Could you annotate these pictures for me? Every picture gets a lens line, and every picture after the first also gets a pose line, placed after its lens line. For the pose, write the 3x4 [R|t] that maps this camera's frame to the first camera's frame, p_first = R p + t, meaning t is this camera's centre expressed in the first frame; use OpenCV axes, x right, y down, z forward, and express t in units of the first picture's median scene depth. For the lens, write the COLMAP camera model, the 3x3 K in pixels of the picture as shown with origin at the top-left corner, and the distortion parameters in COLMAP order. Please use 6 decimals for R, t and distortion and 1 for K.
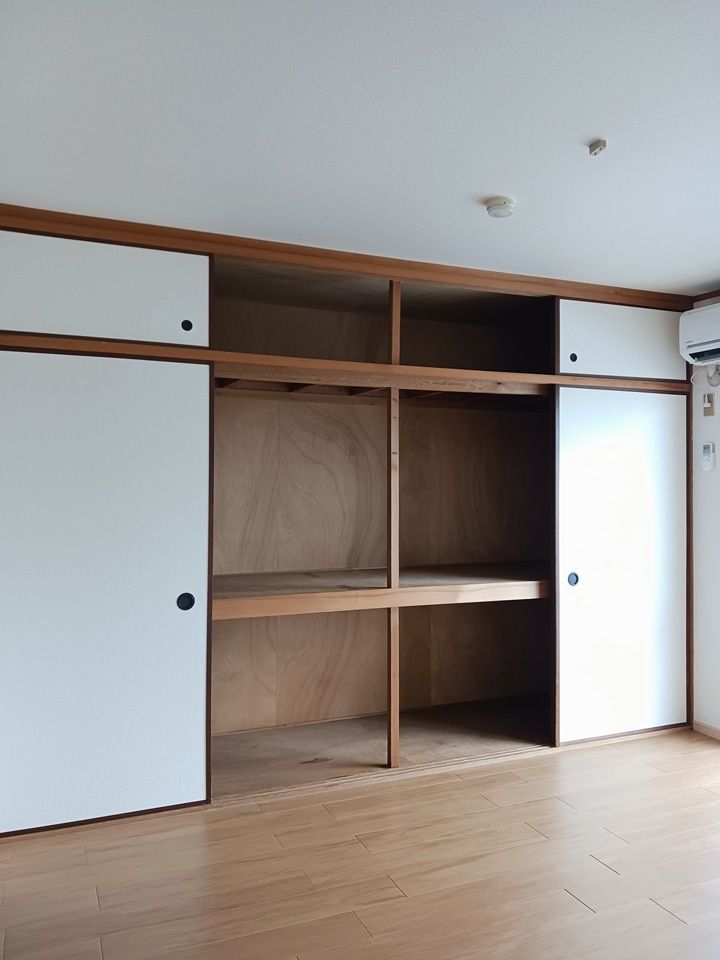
lens RADIAL K [[781.4, 0, 356.8], [0, 781.4, 479.9], [0, 0, 1]] dist [0.007857, -0.000257]
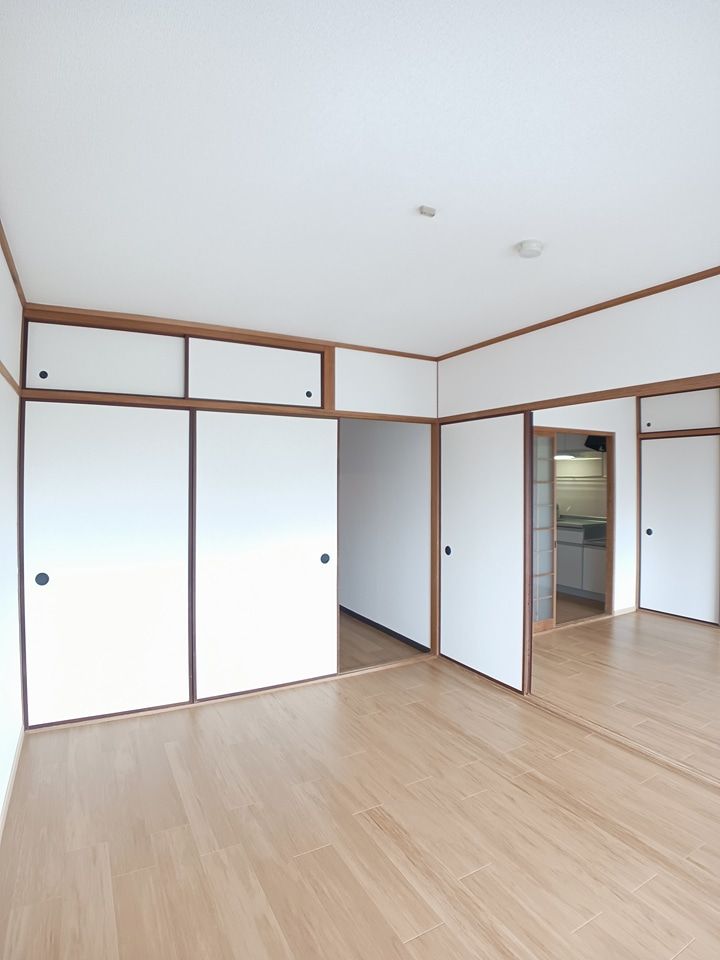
lens RADIAL K [[508.6, 0, 363.4], [0, 508.6, 483.1], [0, 0, 1]] dist [-0.050131, -0.000370]
pose [[0.991967, -0.018870, 0.125082, -0.377359], [0.019413, 0.999807, -0.003121, -0.004398], [-0.124999, 0.005524, 0.992142, -0.143642]]
